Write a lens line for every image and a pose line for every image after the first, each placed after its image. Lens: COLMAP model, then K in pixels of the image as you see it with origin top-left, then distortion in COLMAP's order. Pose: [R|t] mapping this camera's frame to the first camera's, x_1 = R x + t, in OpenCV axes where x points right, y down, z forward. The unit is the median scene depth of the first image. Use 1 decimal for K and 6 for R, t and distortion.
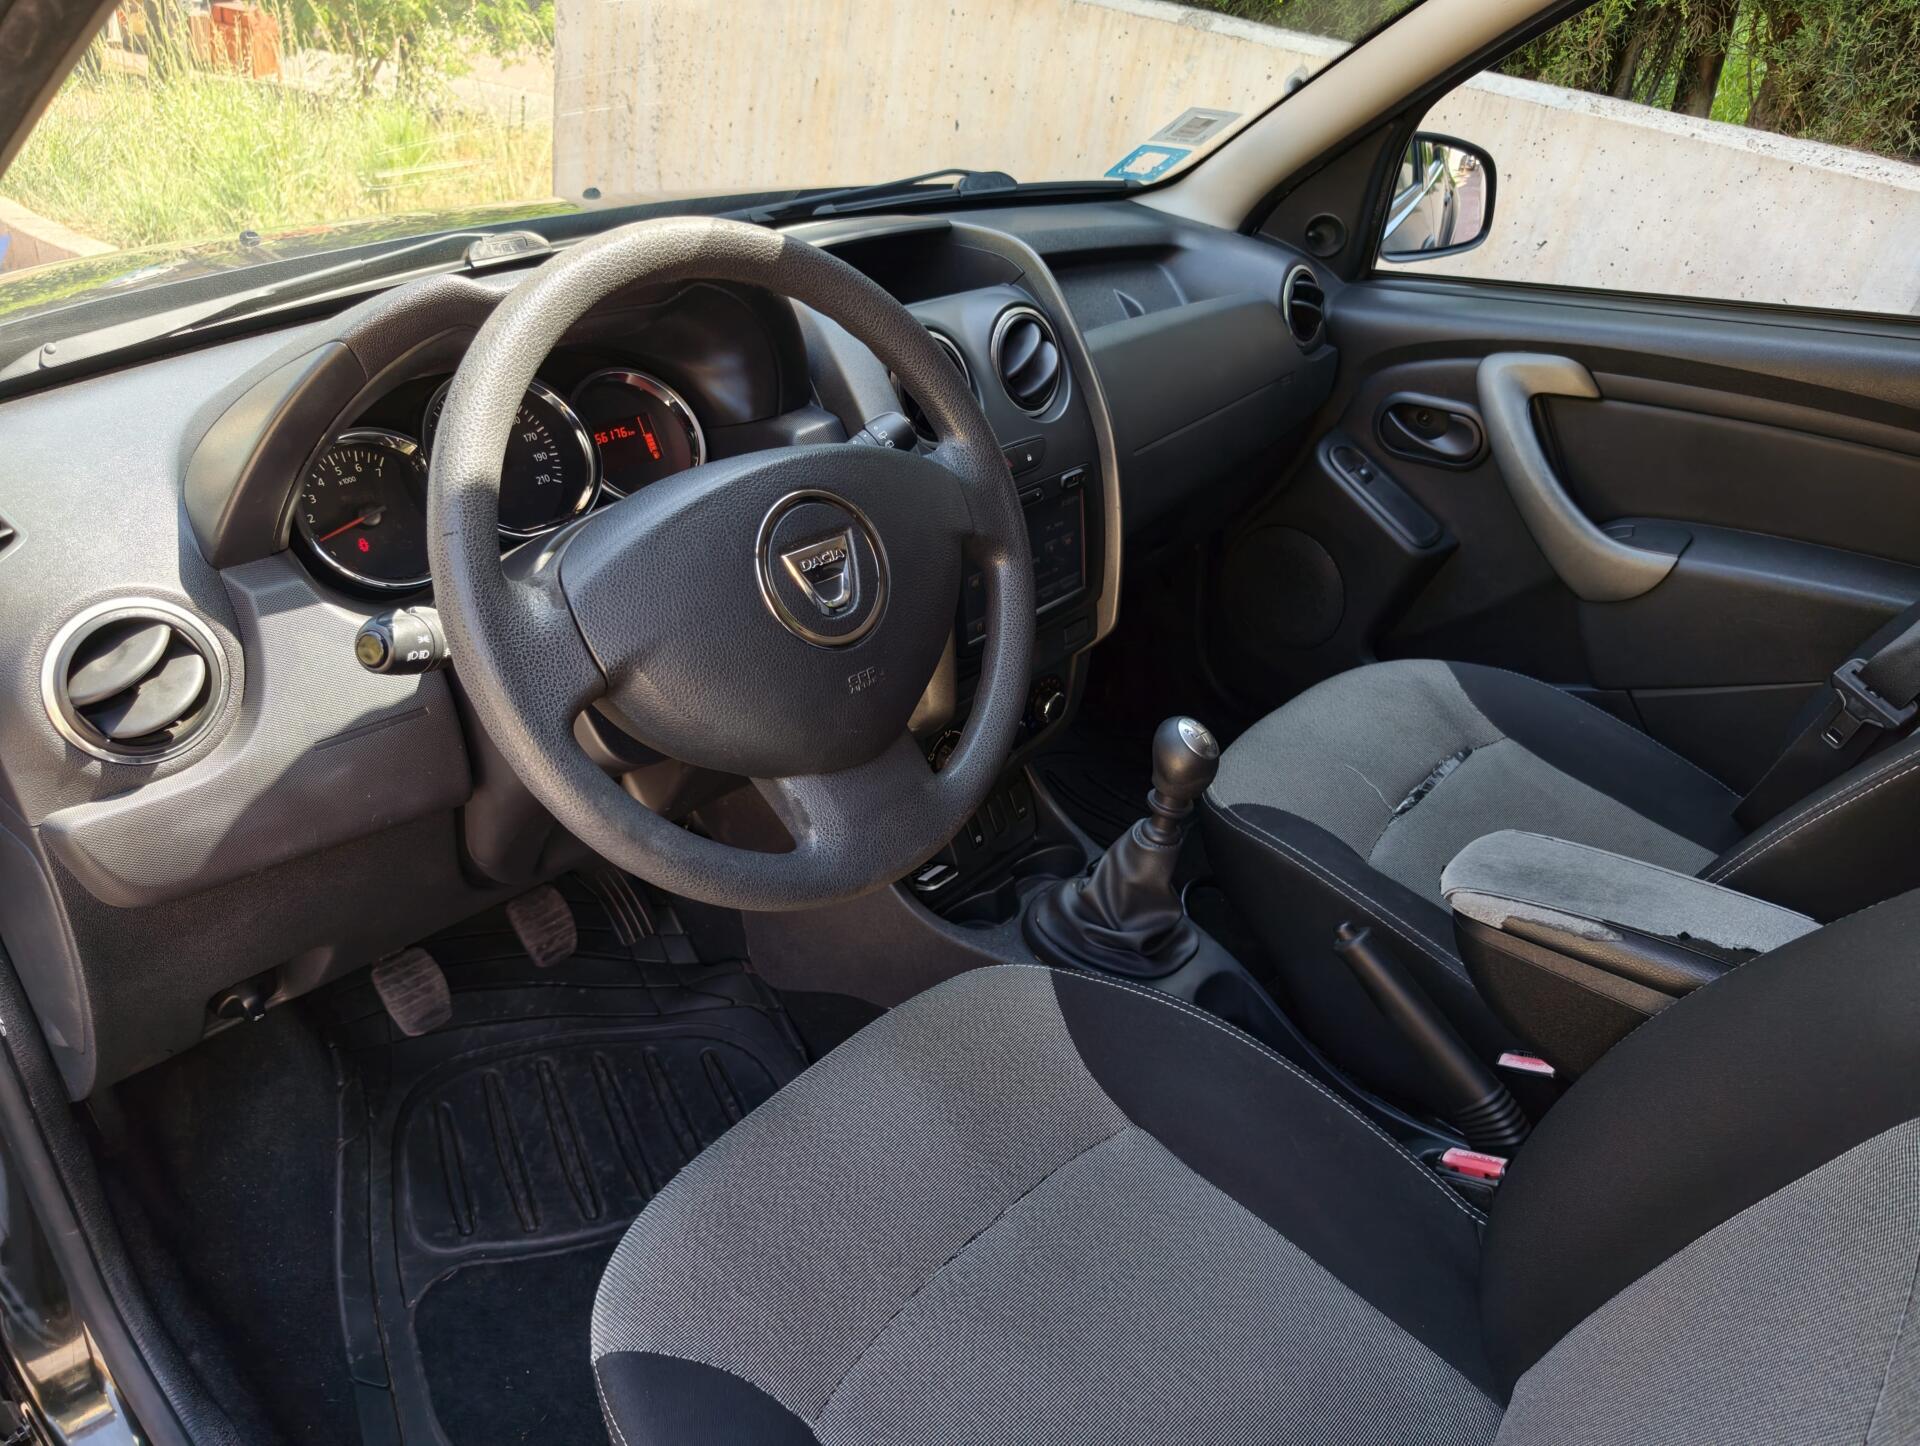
lens RADIAL K [[1305.0, 0, 956.4], [0, 1305.0, 725.8], [0, 0, 1]] dist [-0.017840, 0.011031]
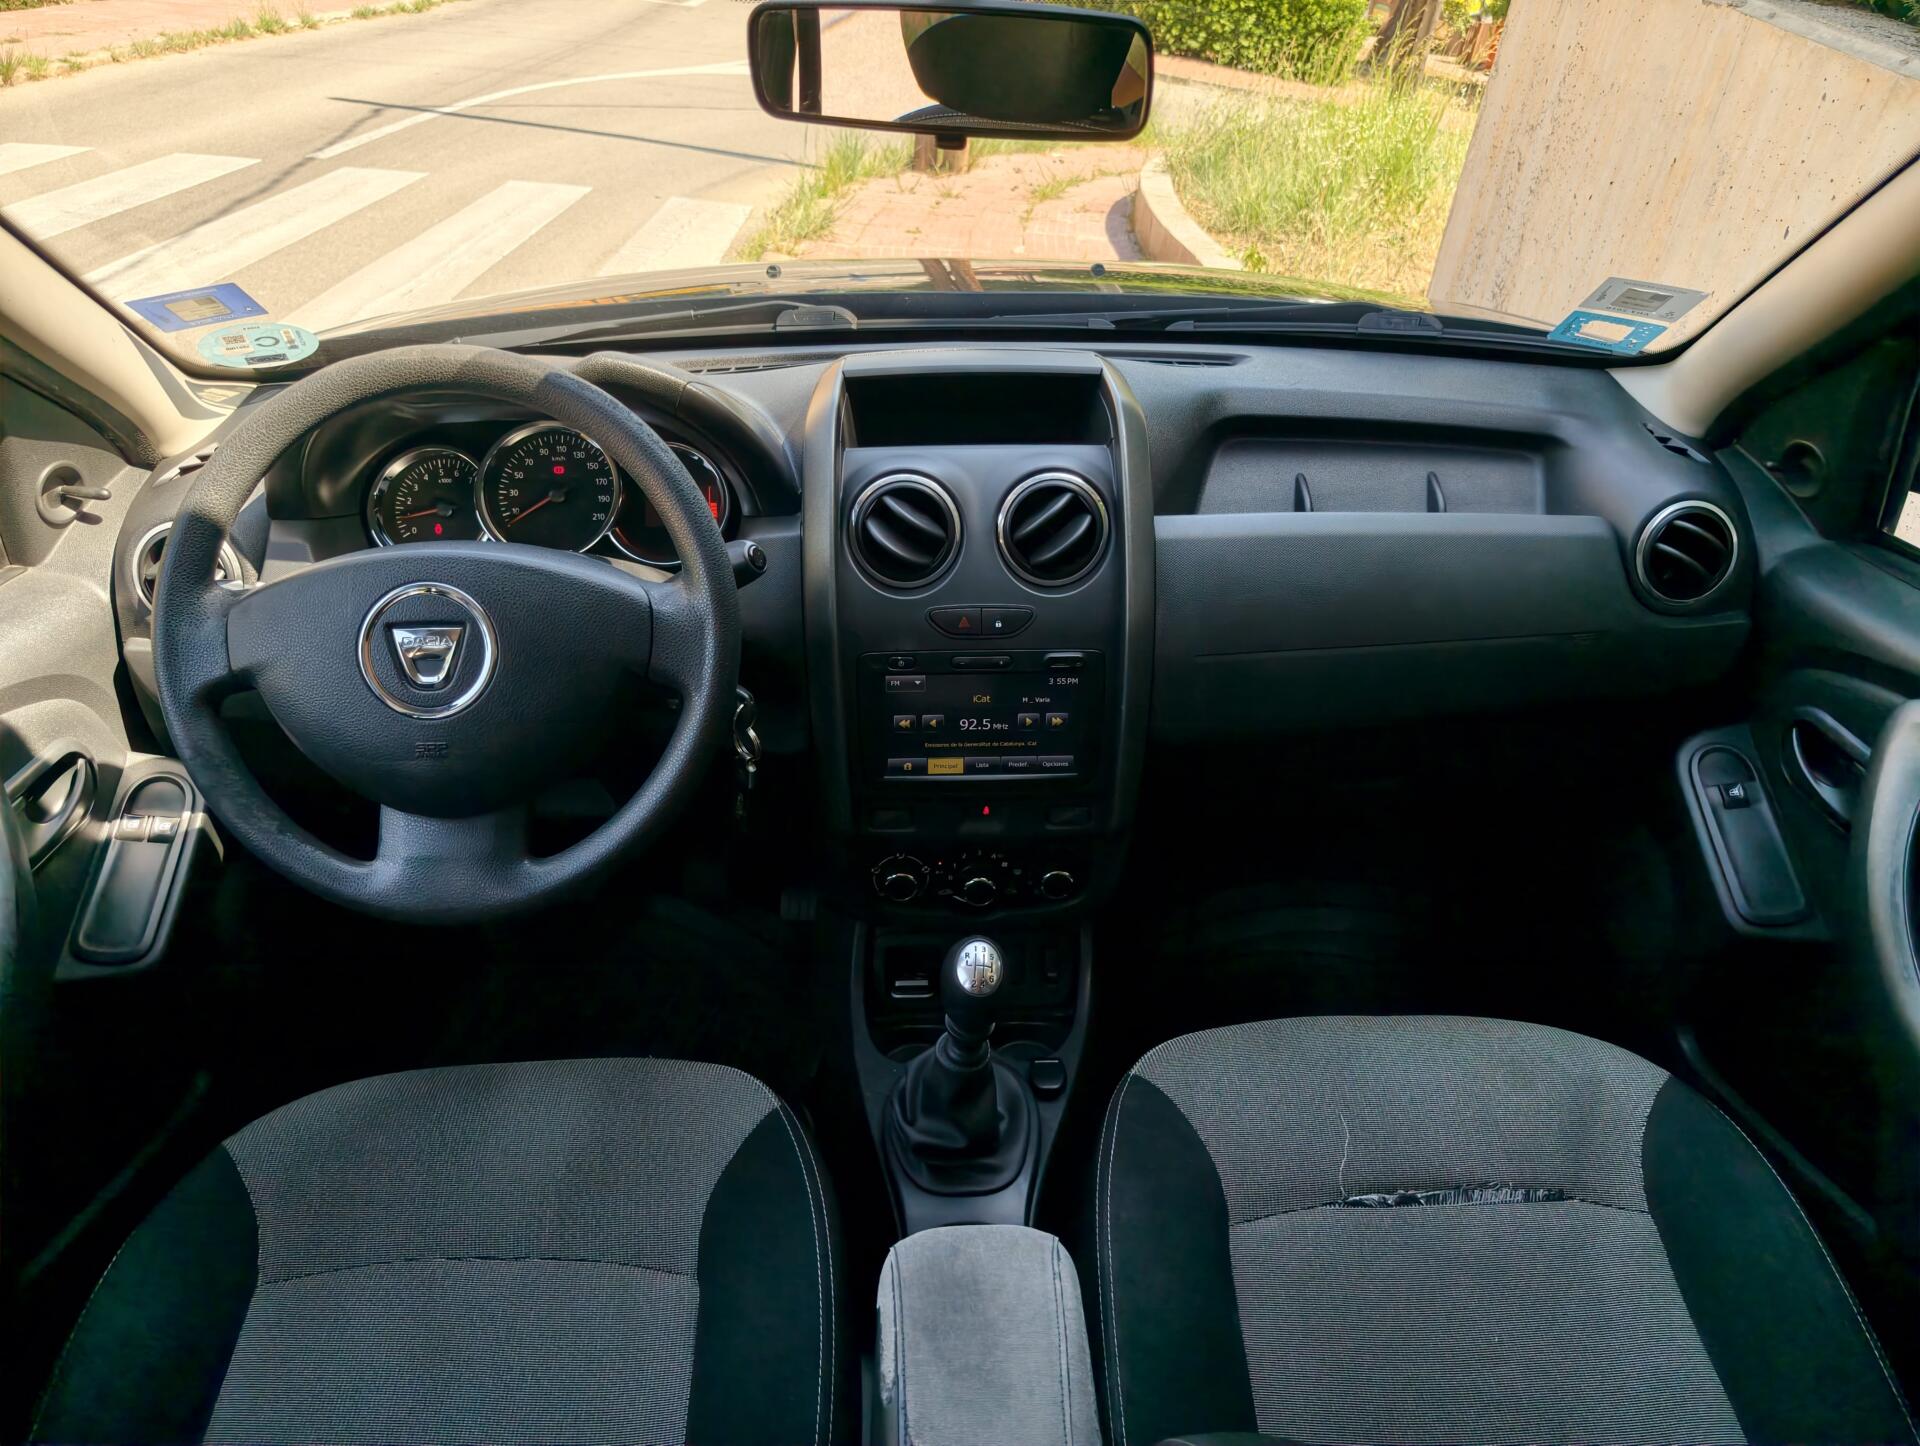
lens RADIAL K [[1305.0, 0, 958.2], [0, 1305.0, 717.9], [0, 0, 1]] dist [-0.017840, 0.011031]
pose [[0.709332, 0.347344, -0.613351, 0.234757], [-0.355279, 0.927721, 0.114498, -0.088149], [0.608789, 0.136694, 0.781467, 0.091132]]
